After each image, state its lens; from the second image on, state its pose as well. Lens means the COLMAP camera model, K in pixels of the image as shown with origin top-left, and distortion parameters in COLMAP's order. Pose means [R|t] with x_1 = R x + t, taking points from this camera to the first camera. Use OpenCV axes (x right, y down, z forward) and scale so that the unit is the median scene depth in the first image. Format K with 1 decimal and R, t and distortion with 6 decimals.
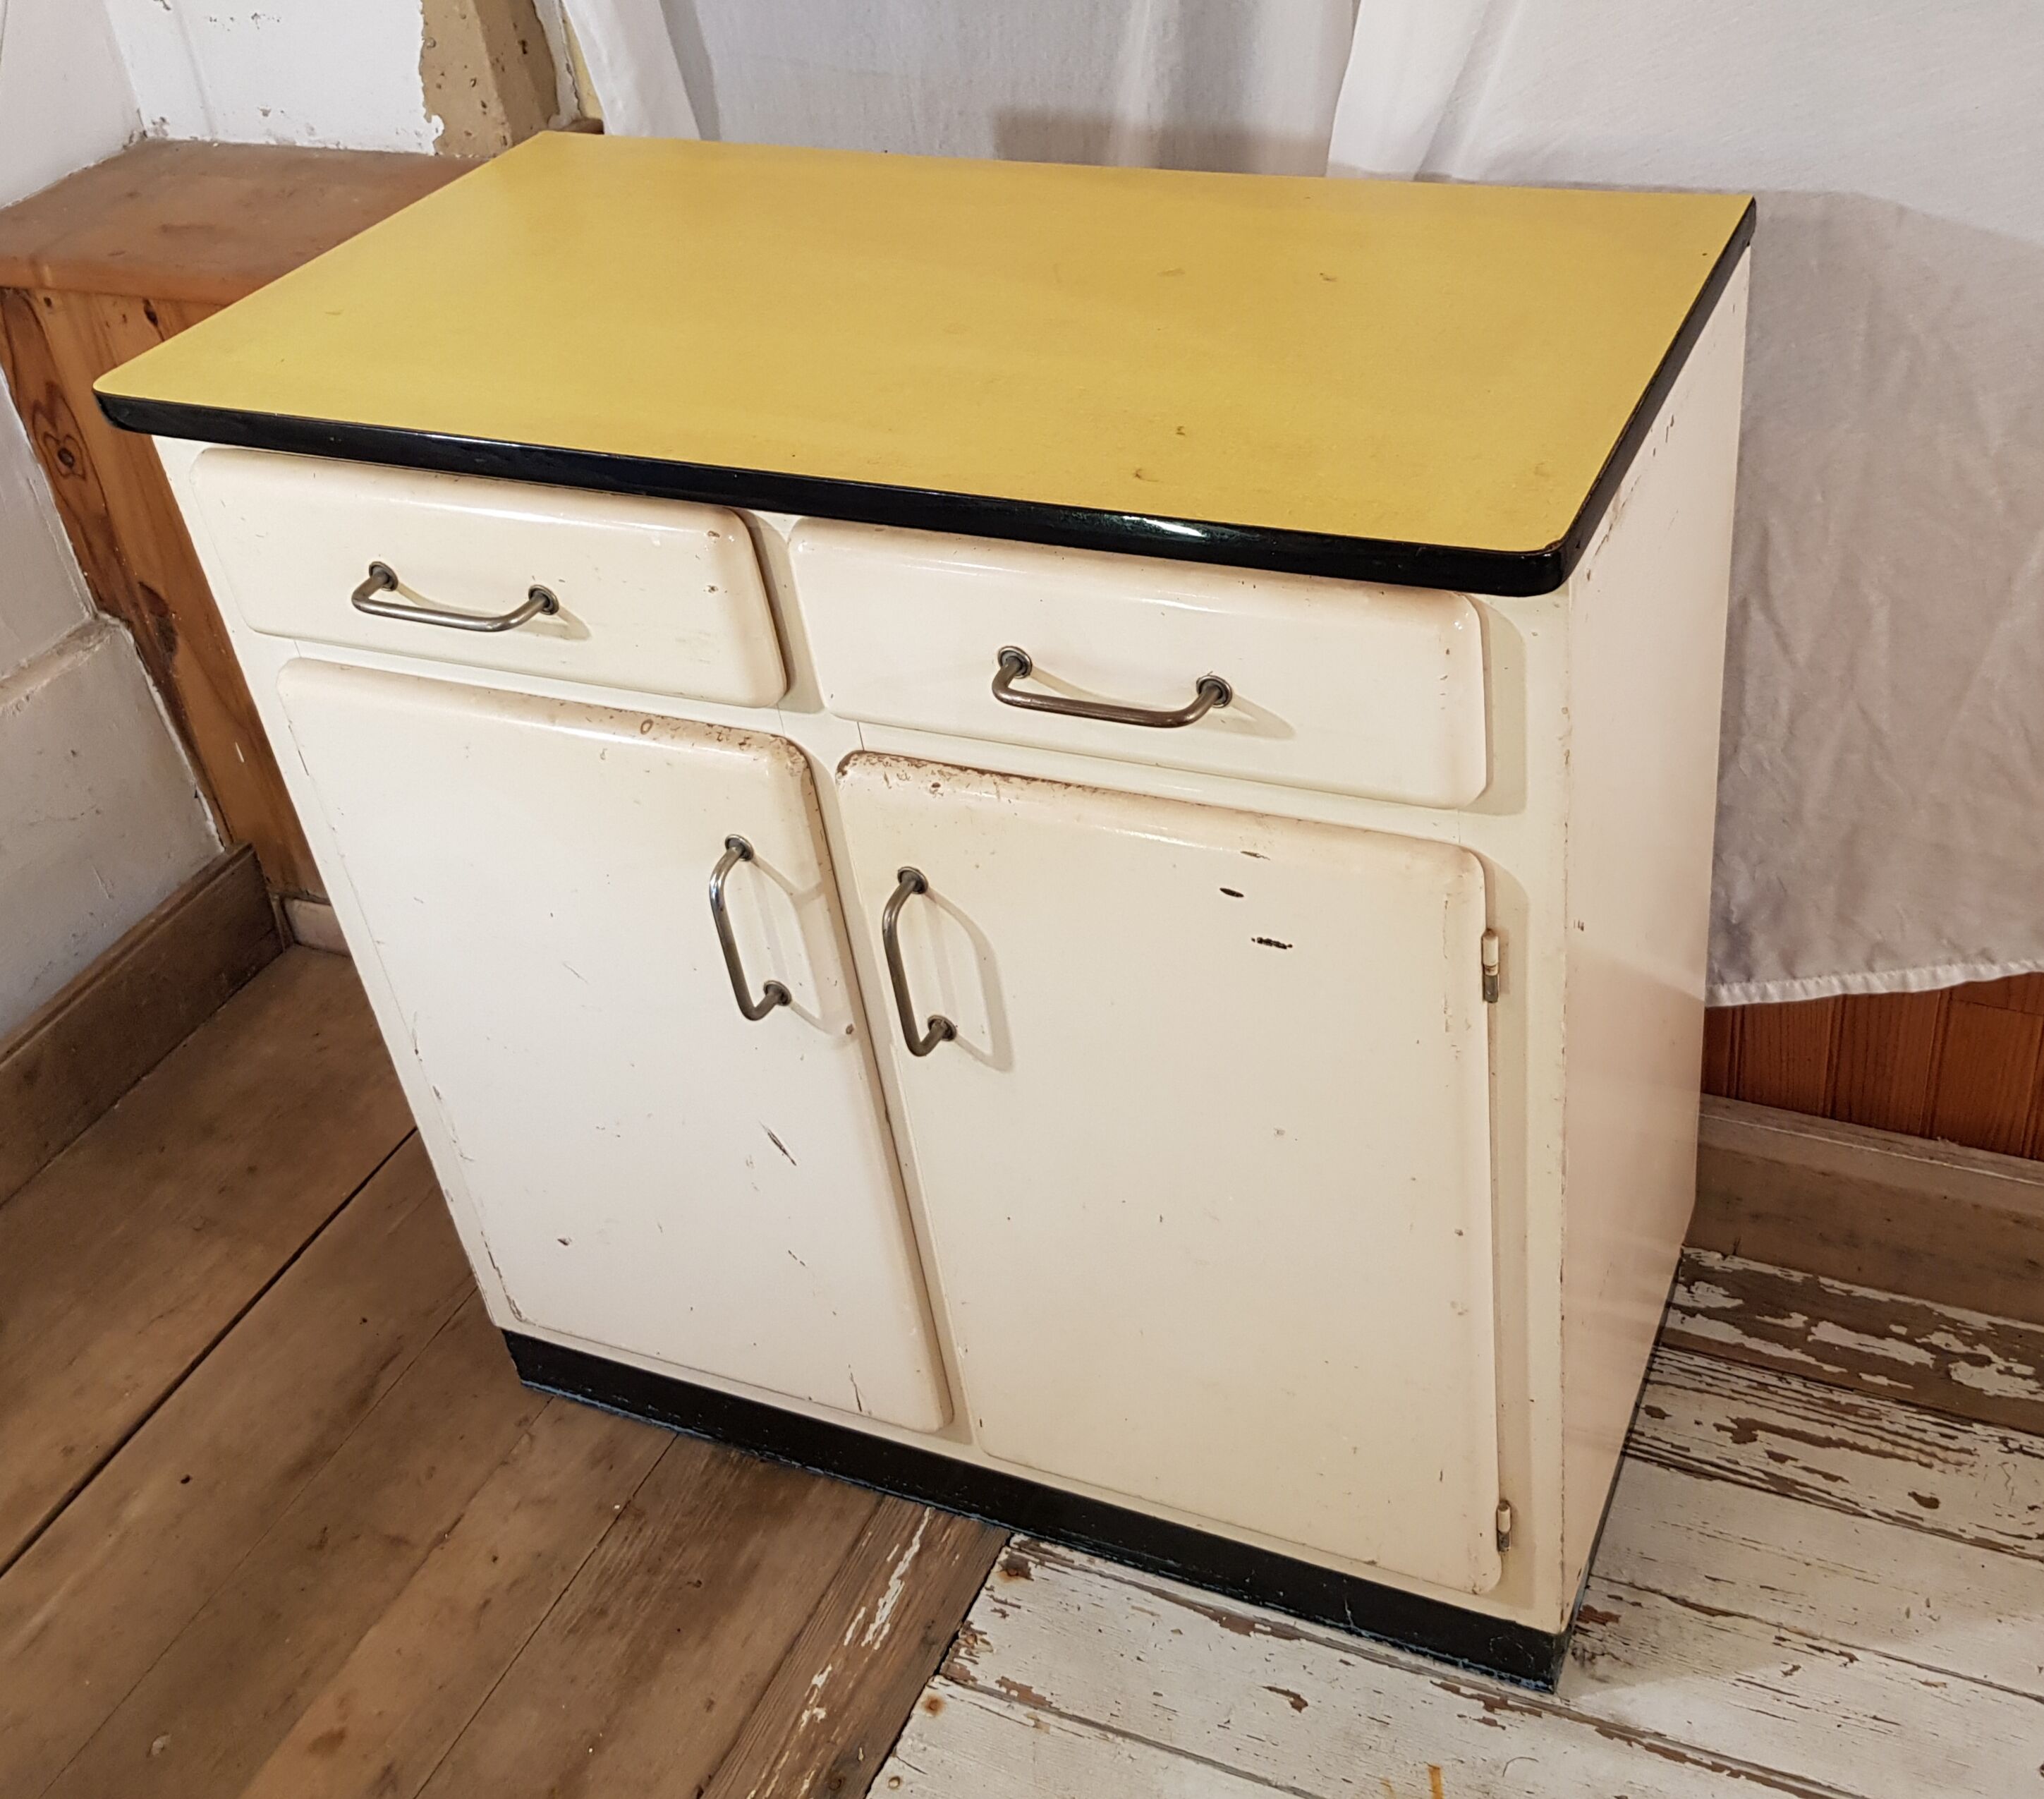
lens RADIAL K [[2259.7, 0, 1235.7], [0, 2259.7, 777.9], [0, 0, 1]] dist [0.009661, 0.000000]
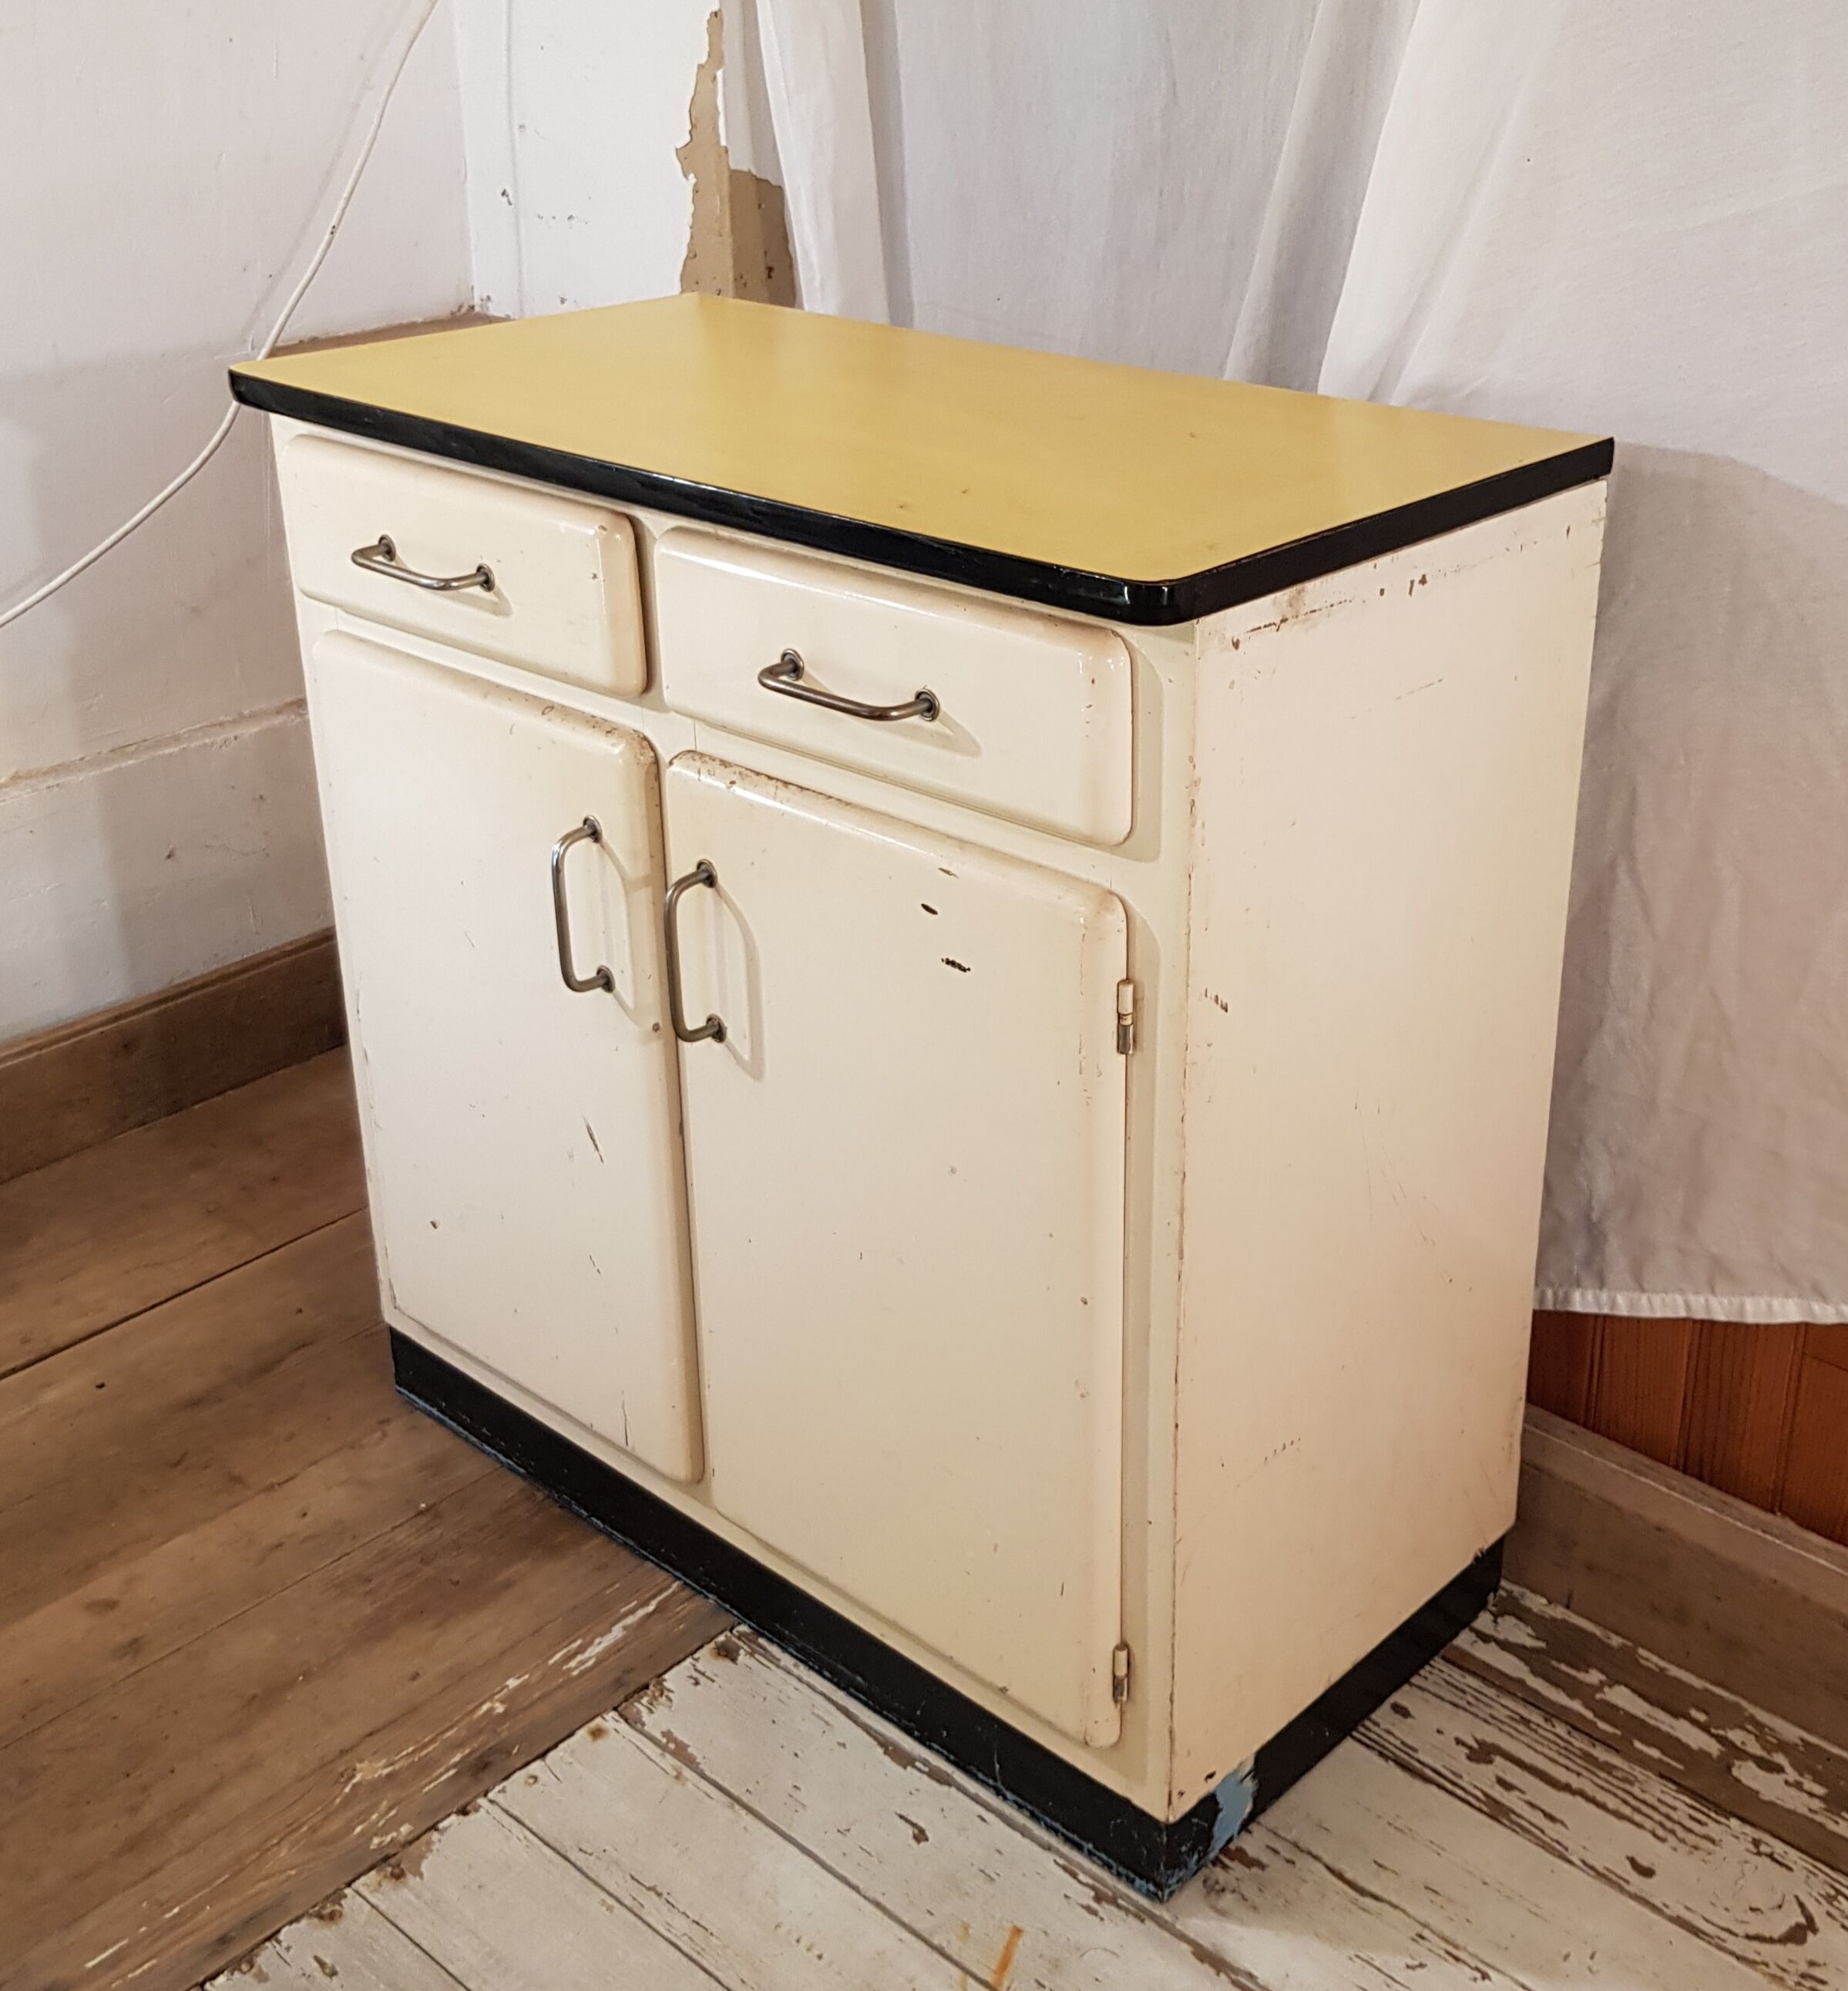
lens RADIAL K [[2487.8, 0, 1046.0], [0, 2487.8, 854.5], [0, 0, 1]] dist [0.009180, 0.000000]
pose [[0.936409, 0.199307, -0.288816, 0.301850], [-0.251857, 0.954835, -0.157663, 0.153925], [0.244349, 0.220377, 0.944313, -0.106425]]
